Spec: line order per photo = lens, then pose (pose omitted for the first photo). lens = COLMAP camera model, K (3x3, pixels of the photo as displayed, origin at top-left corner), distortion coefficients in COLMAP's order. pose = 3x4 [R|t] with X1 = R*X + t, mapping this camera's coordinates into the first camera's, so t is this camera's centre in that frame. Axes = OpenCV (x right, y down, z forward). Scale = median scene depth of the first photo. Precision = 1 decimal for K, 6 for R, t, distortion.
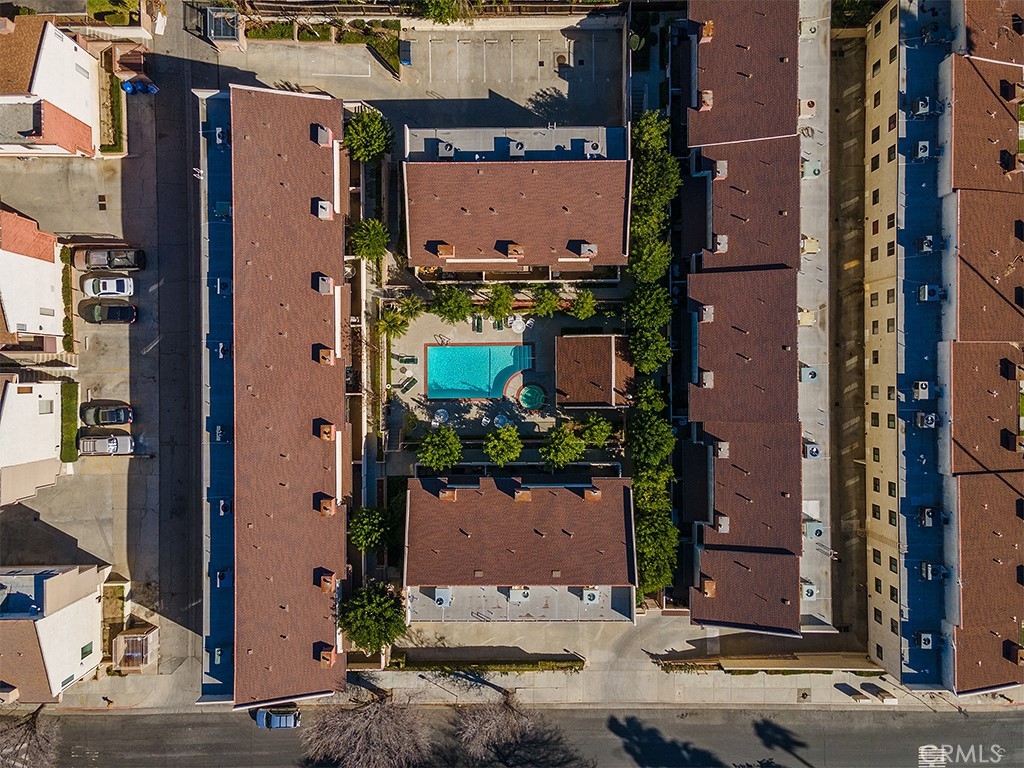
lens RADIAL K [[709.2, 0, 504.1], [0, 709.2, 379.3], [0, 0, 1]] dist [0.141122, 0.000590]
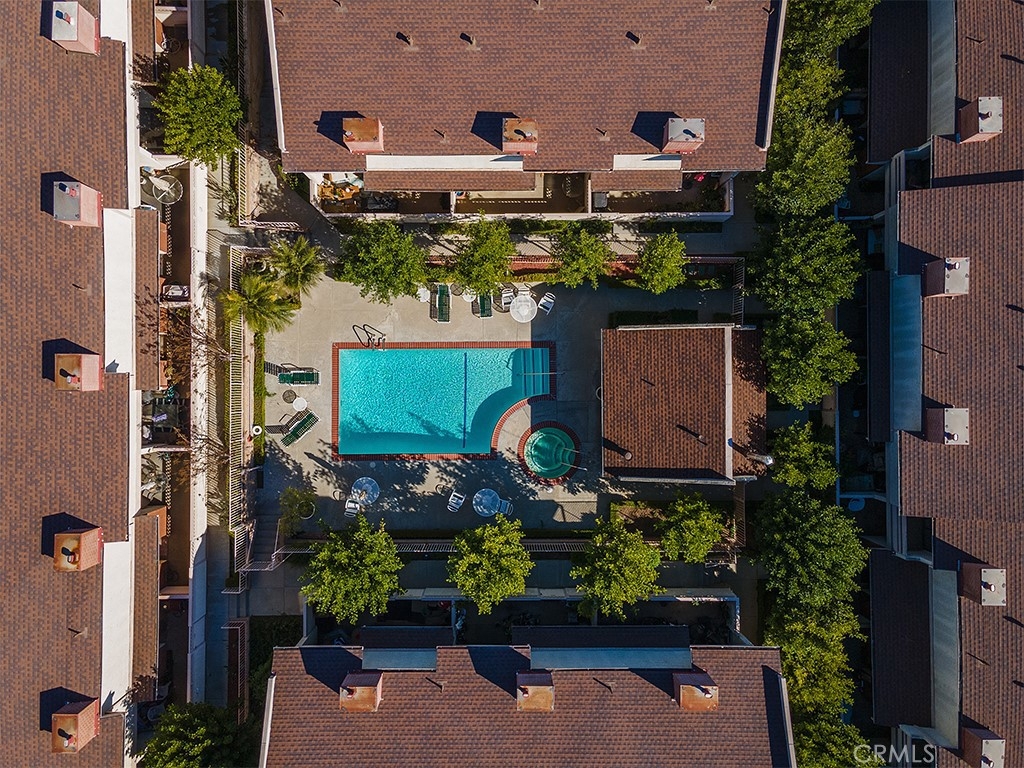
lens RADIAL K [[709.2, 0, 504.1], [0, 709.2, 379.3], [0, 0, 1]] dist [0.141122, 0.000590]
pose [[0.999942, 0.003551, 0.010144, 0.002161], [-0.003494, 0.999978, -0.005608, -0.023211], [-0.010164, 0.005572, 0.999933, 0.516435]]
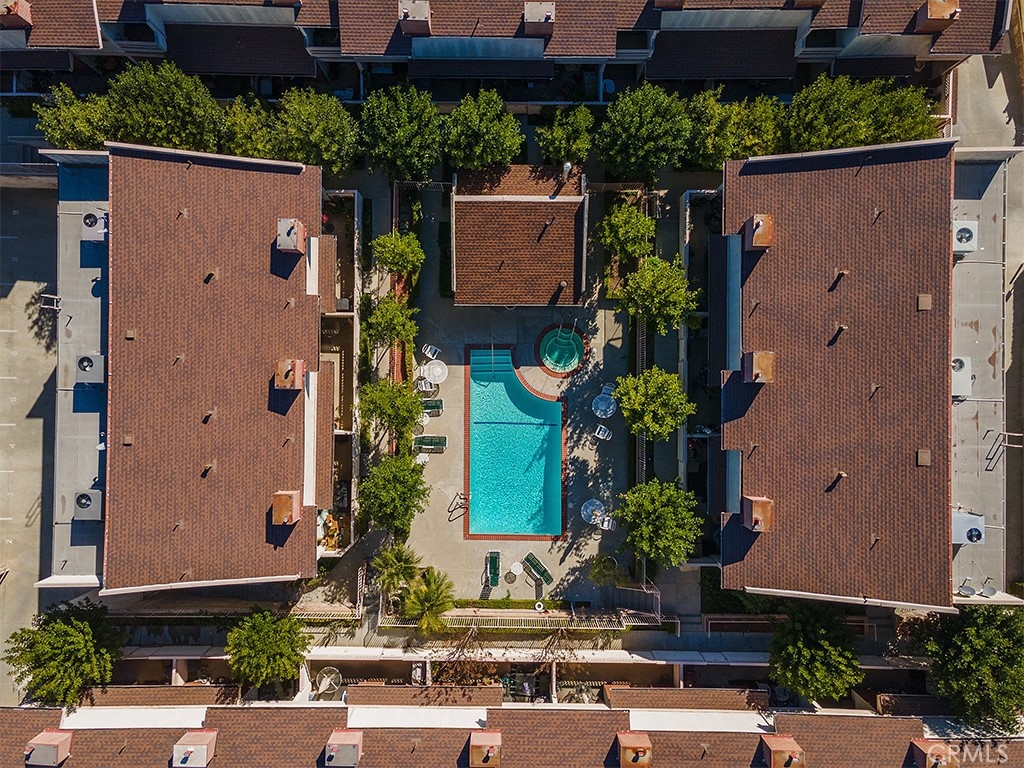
lens RADIAL K [[709.2, 0, 504.1], [0, 709.2, 379.3], [0, 0, 1]] dist [0.141122, 0.000590]
pose [[0.014777, -0.999667, 0.021160, 0.003414], [0.999874, 0.014652, -0.006079, -0.017034], [0.005767, 0.021247, 0.999758, 0.442770]]
